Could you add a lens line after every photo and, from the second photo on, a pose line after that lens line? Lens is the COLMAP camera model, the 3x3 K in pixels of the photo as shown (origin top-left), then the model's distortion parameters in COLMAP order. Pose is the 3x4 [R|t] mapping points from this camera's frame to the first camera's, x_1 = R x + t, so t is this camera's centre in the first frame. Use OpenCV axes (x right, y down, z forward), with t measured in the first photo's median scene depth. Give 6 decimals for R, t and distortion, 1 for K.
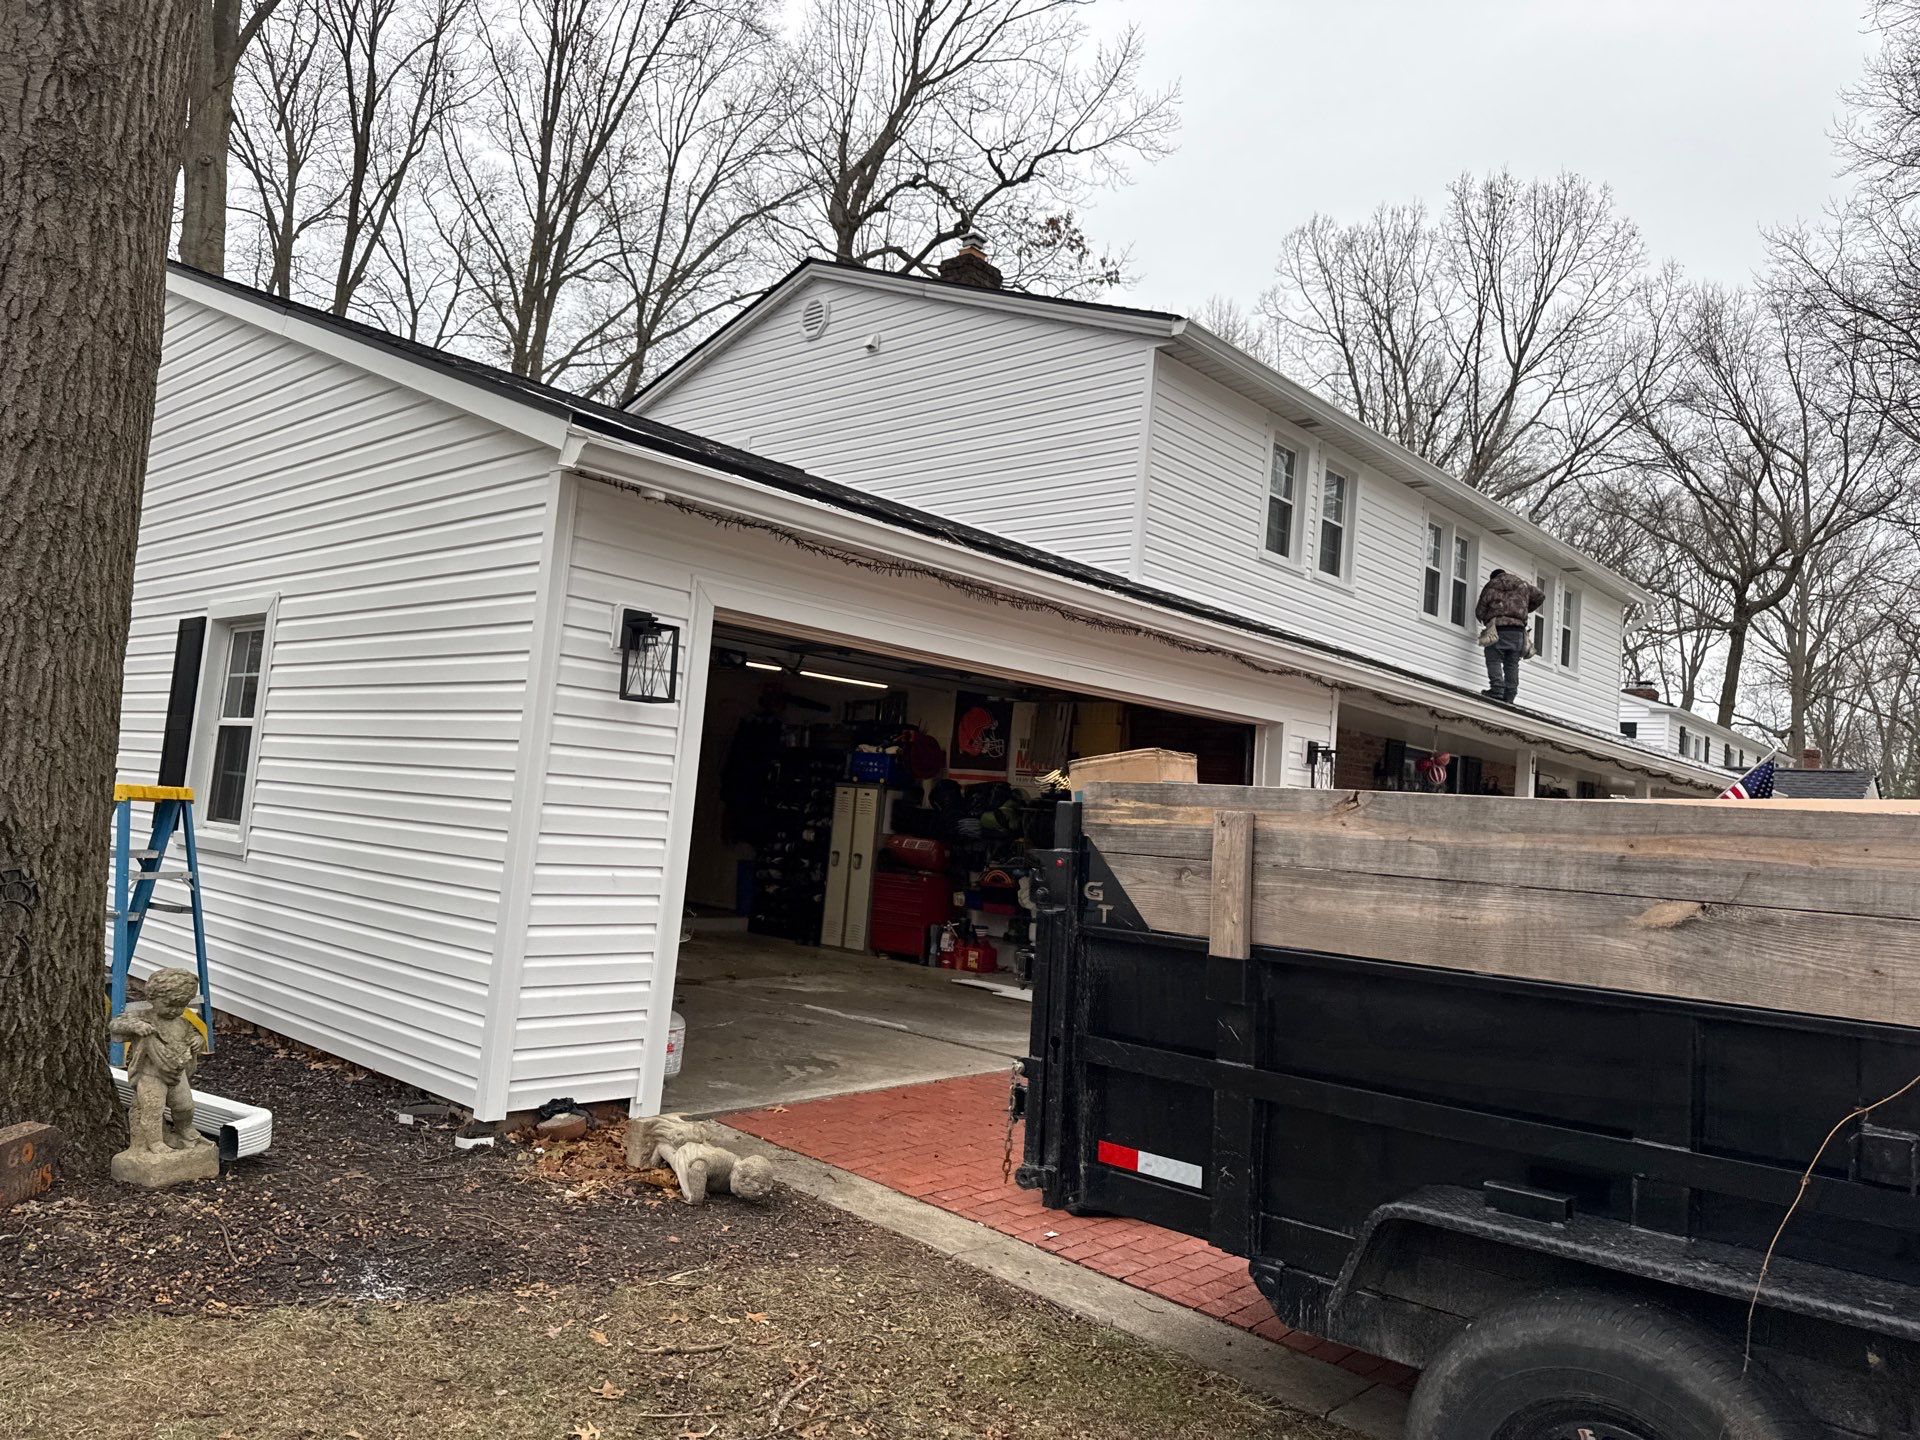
lens RADIAL K [[1351.6, 0, 955.5], [0, 1351.6, 693.2], [0, 0, 1]] dist [0.012299, 0.003328]
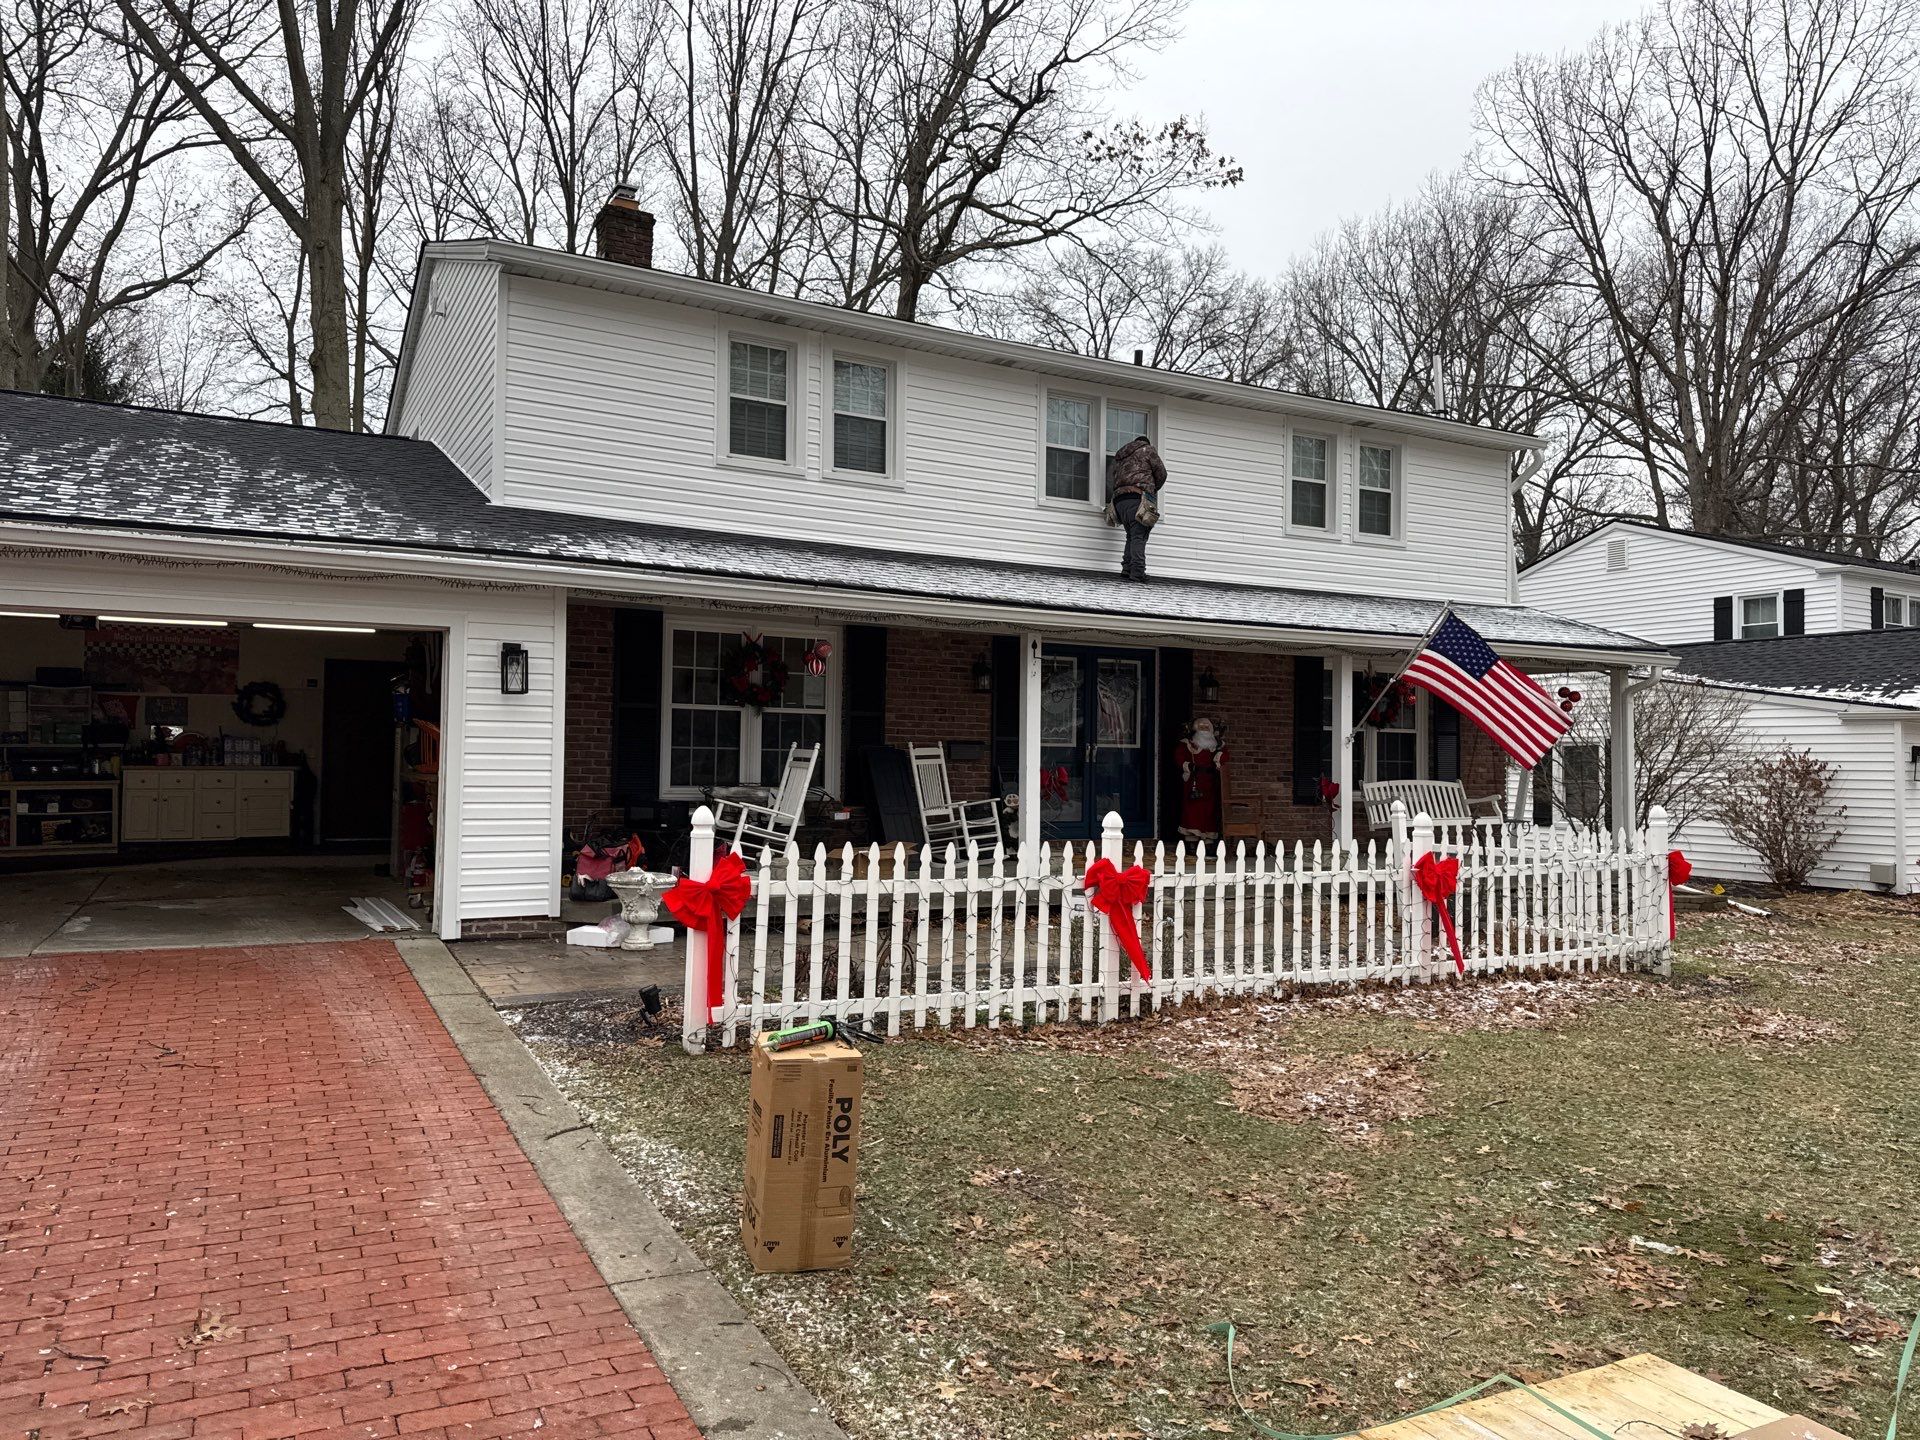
lens RADIAL K [[1351.6, 0, 955.5], [0, 1351.6, 693.2], [0, 0, 1]] dist [0.012299, 0.003328]
pose [[0.940067, -0.079659, -0.331554, 0.468067], [0.088448, 0.996015, 0.011476, 0.048071], [0.329318, -0.040113, 0.943366, 0.075265]]
